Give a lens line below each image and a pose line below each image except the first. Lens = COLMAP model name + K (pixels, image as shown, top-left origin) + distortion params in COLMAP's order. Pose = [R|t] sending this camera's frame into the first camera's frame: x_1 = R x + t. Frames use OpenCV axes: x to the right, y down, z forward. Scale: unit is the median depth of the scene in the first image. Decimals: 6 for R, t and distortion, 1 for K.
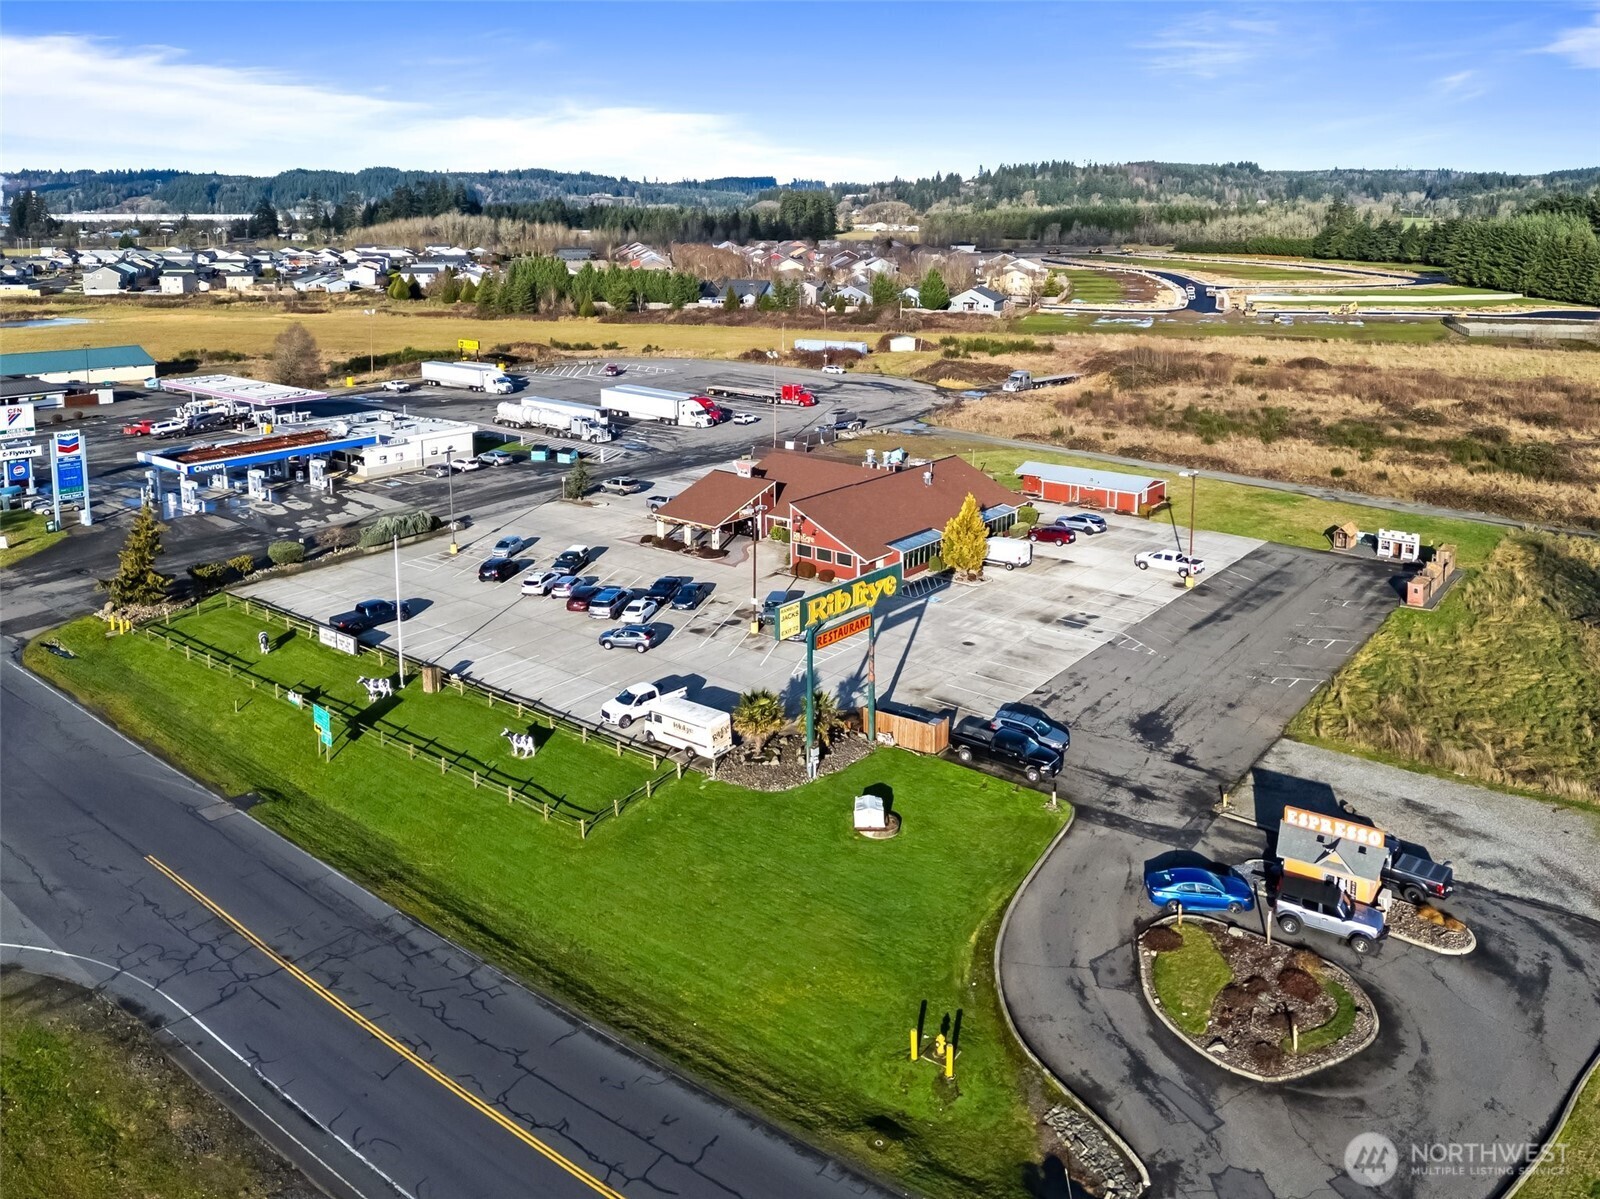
lens RADIAL K [[1175.0, 0, 800.0], [0, 1175.0, 599.5], [0, 0, 1]] dist [0.077007, -0.075979]
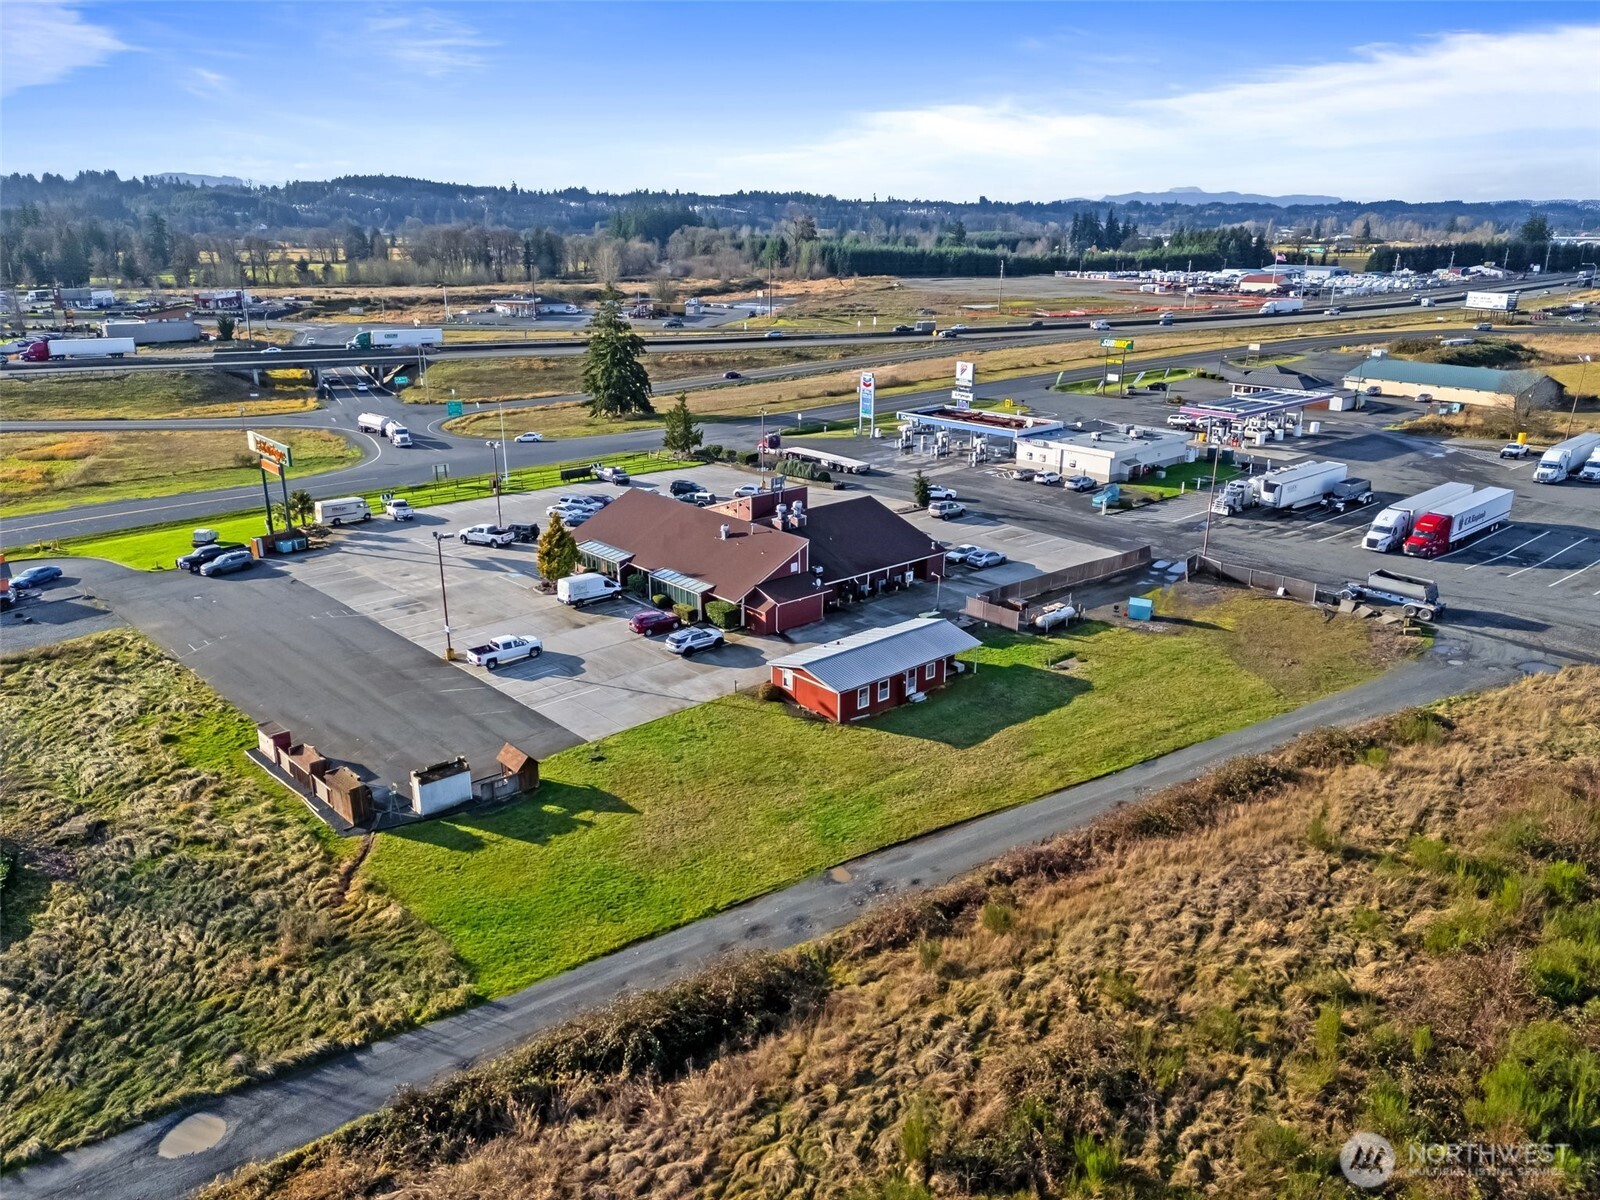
lens RADIAL K [[1175.0, 0, 800.0], [0, 1175.0, 600.0], [0, 0, 1]] dist [0.077007, -0.075979]
pose [[-0.128125, 0.299335, -0.945507, 0.757407], [-0.336606, 0.883648, 0.325364, -0.284624], [0.932888, 0.359951, -0.012460, 0.860888]]
